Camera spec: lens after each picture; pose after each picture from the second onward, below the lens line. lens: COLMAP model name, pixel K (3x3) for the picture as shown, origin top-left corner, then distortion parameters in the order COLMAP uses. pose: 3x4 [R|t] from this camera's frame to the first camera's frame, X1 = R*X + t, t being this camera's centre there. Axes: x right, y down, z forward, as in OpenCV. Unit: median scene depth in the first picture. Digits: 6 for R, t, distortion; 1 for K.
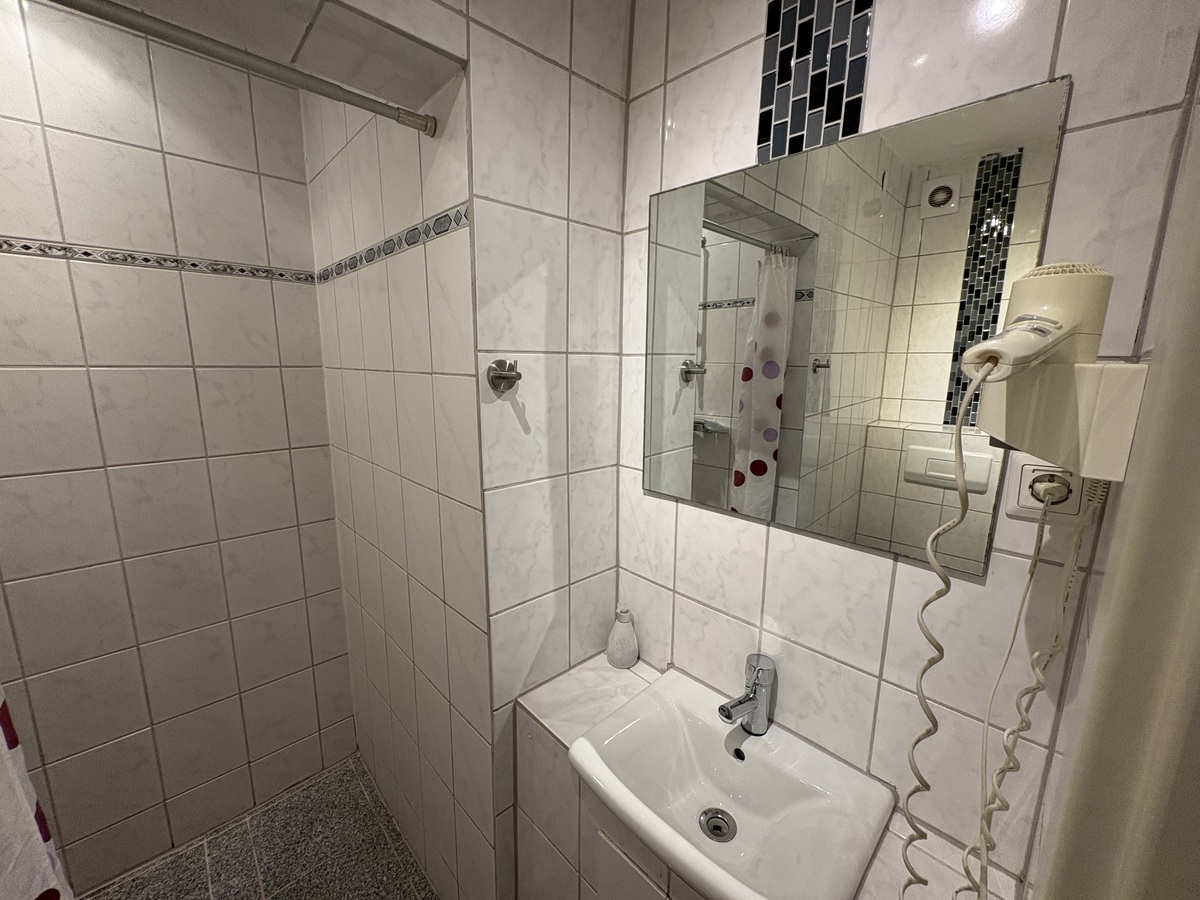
lens RADIAL K [[478.0, 0, 601.1], [0, 478.0, 449.7], [0, 0, 1]] dist [-0.000775, -0.000509]
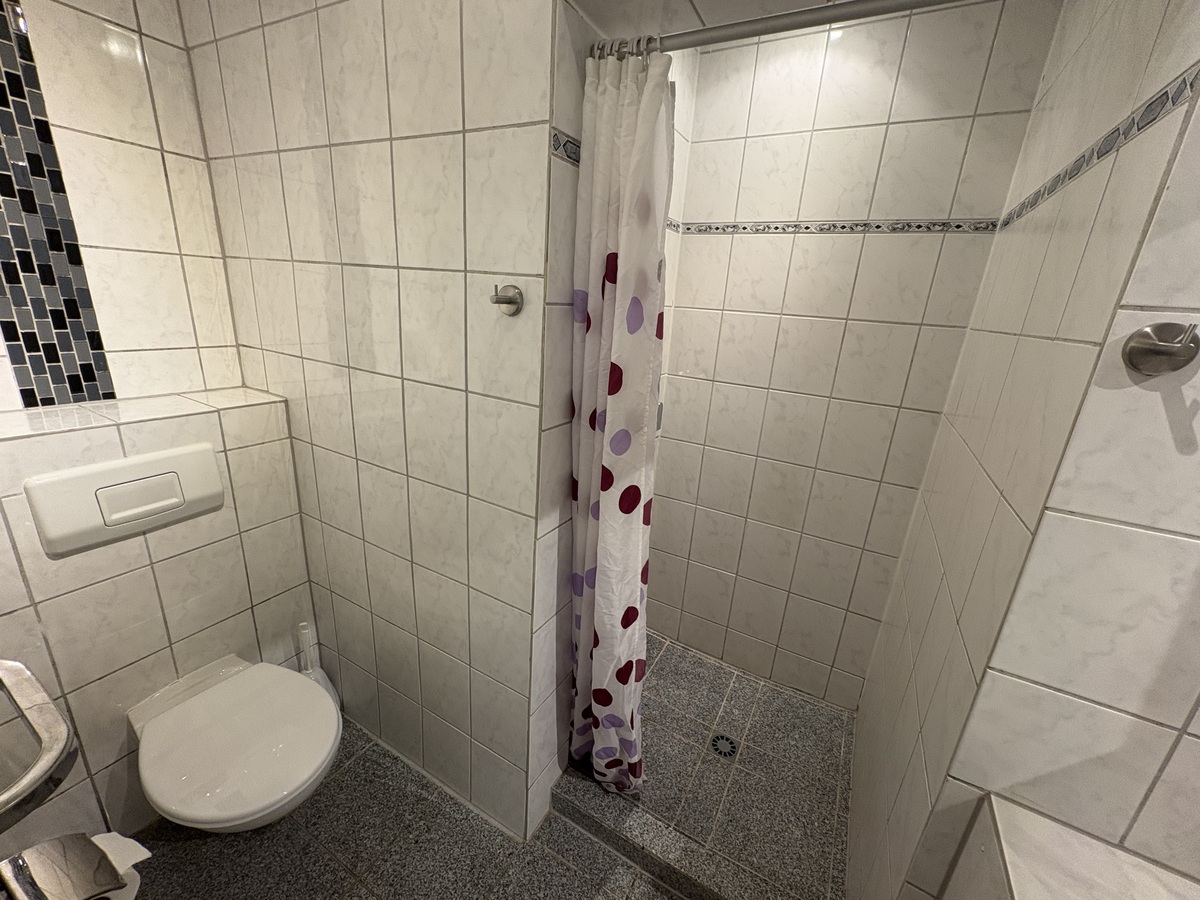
lens RADIAL K [[478.0, 0, 600.6], [0, 478.0, 450.5], [0, 0, 1]] dist [-0.000775, -0.000509]
pose [[0.292493, 0.296398, -0.909173, 0.122846], [-0.232484, 0.944267, 0.233046, -0.004473], [0.927577, 0.143204, 0.345099, 0.092681]]
